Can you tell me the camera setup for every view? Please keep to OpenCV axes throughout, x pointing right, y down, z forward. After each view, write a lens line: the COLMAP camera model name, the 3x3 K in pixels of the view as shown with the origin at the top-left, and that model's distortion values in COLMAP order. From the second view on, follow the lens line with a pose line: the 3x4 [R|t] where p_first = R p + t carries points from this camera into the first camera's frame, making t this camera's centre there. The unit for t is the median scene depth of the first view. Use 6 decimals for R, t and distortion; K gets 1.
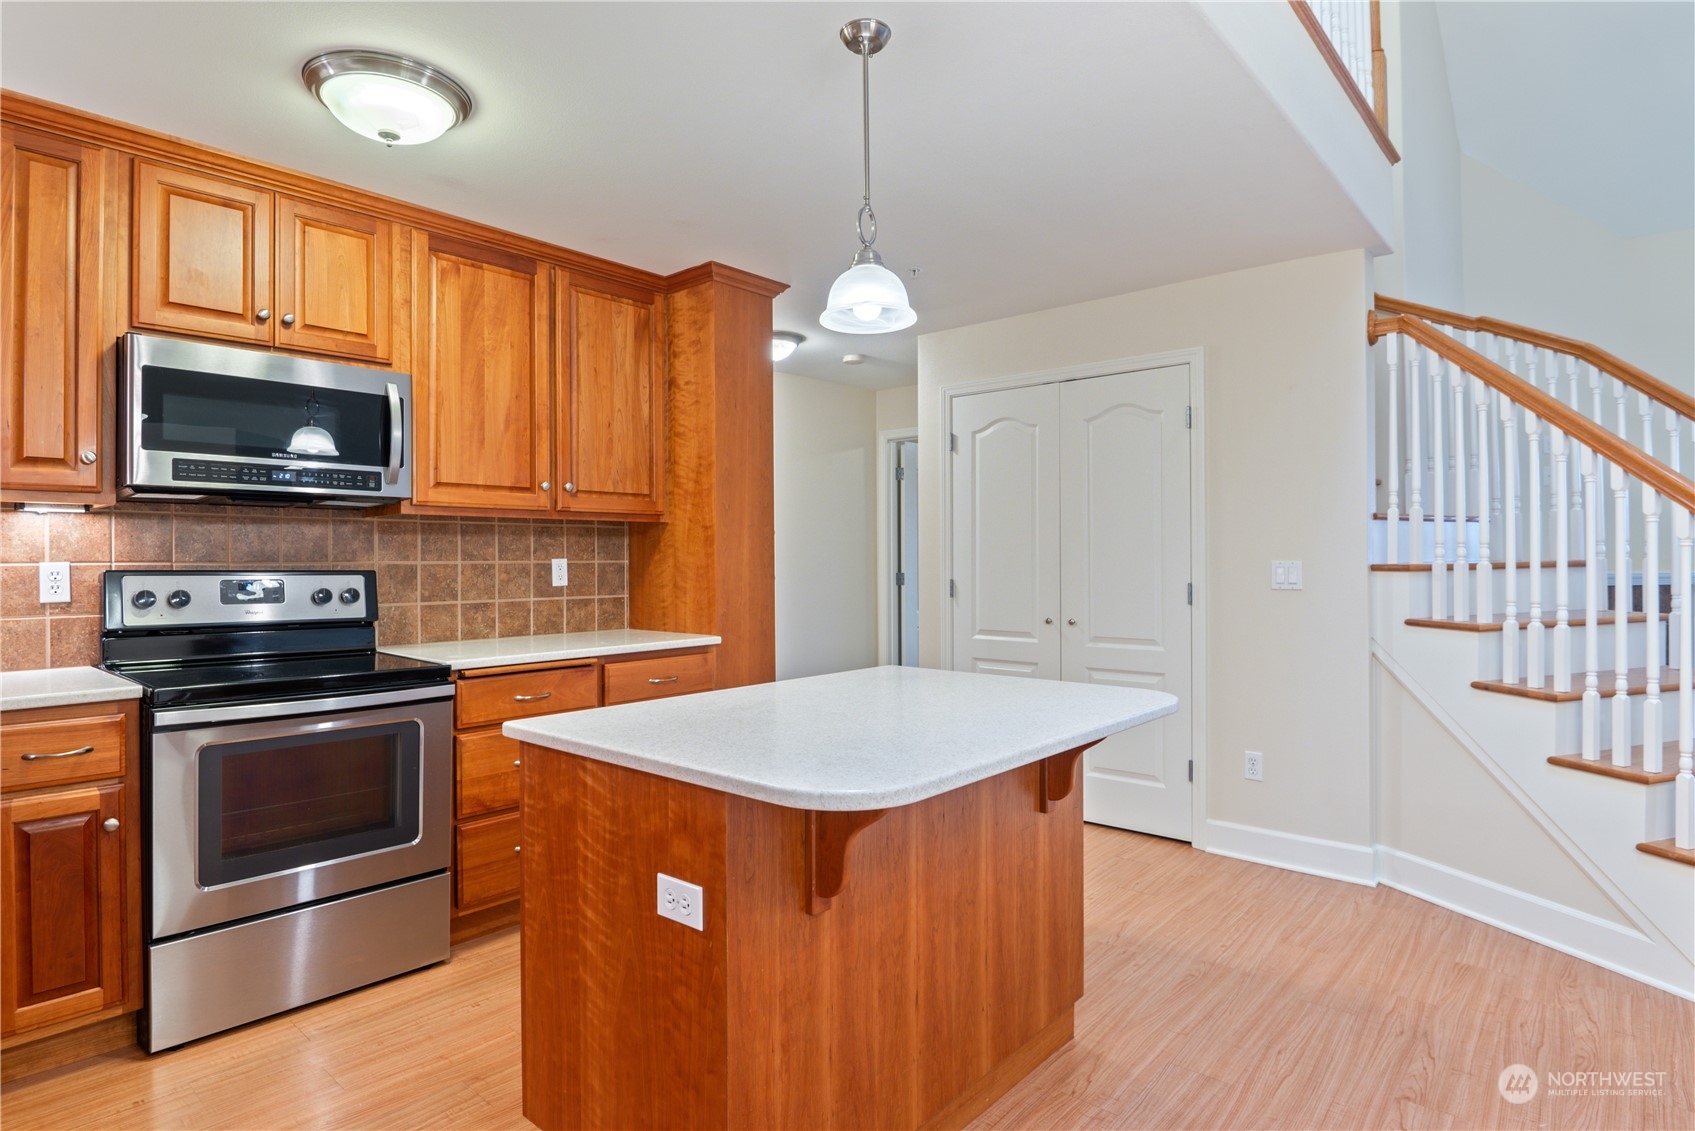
lens RADIAL K [[905.5, 0, 841.7], [0, 905.5, 559.9], [0, 0, 1]] dist [-0.001288, -0.017887]
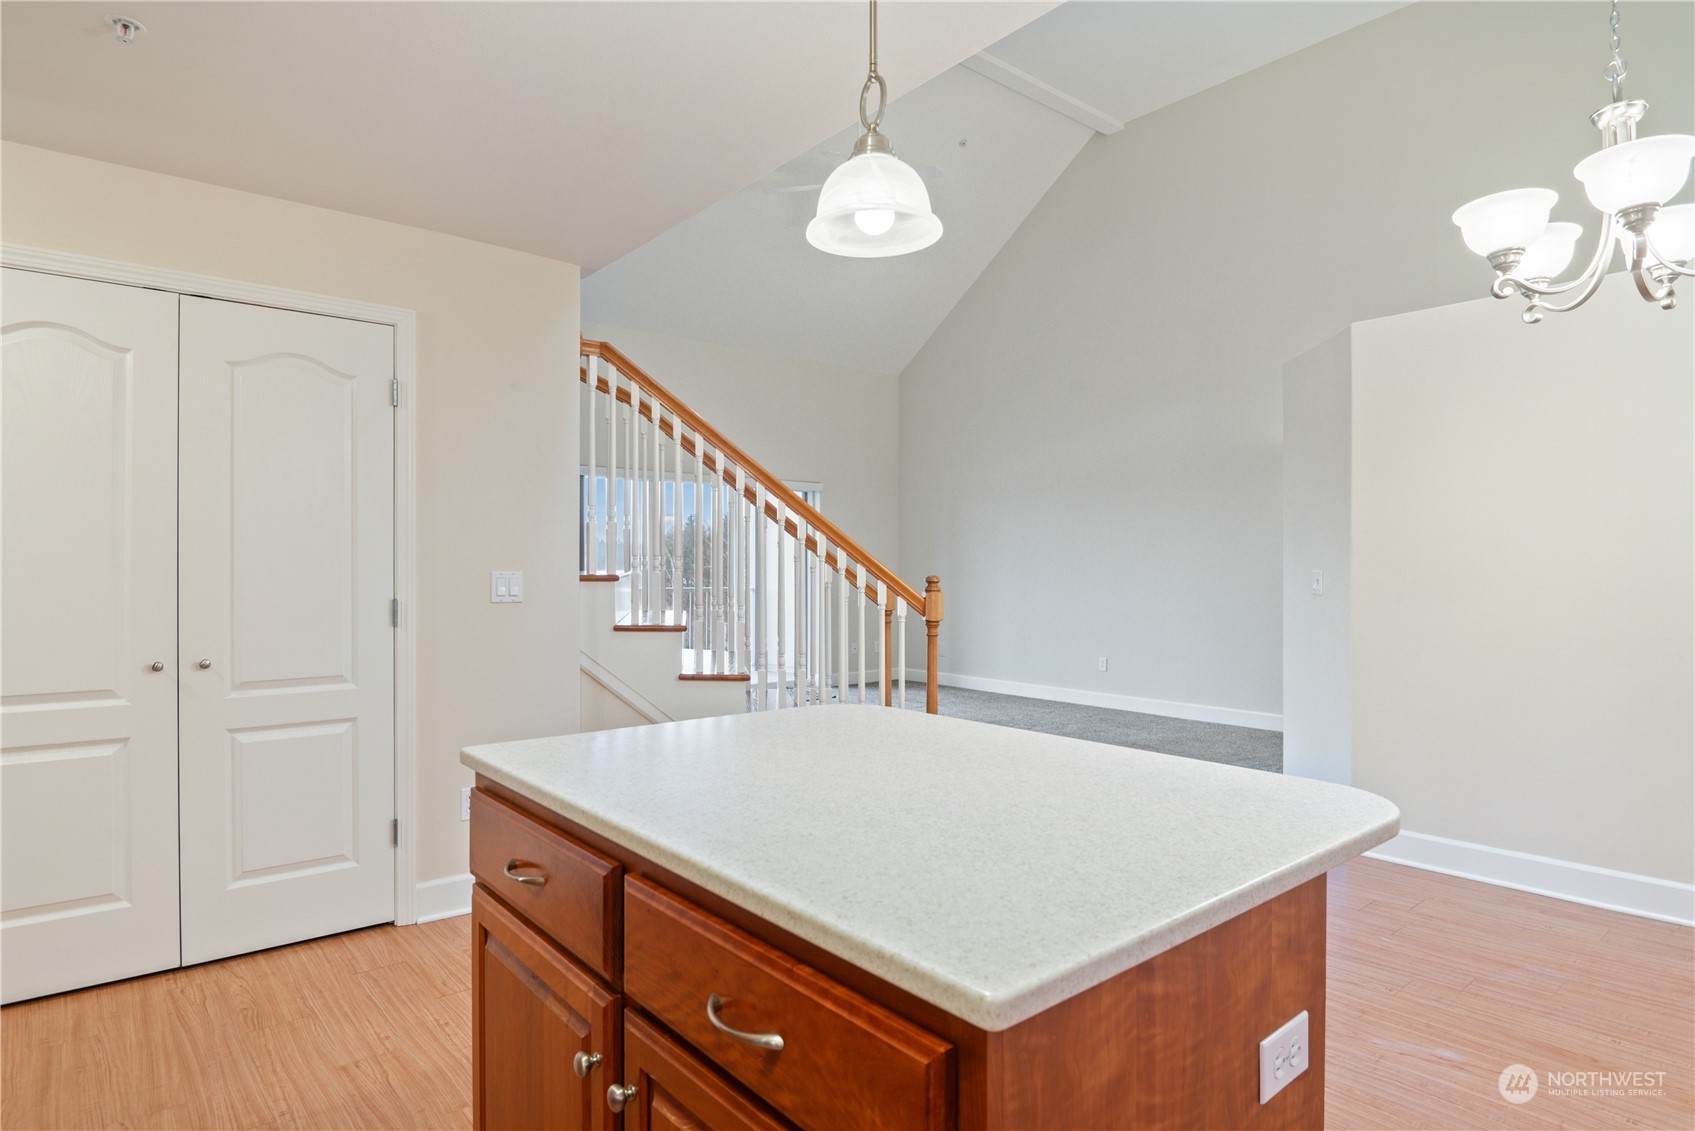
lens RADIAL K [[923.1, 0, 847.5], [0, 923.1, 565.5], [0, 0, 1]] dist [0.000320, -0.016178]
pose [[0.155328, 0.006875, 0.987839, -0.484727], [-0.000253, 0.999976, -0.006920, 0.001824], [-0.987863, 0.000825, 0.155326, 0.634221]]
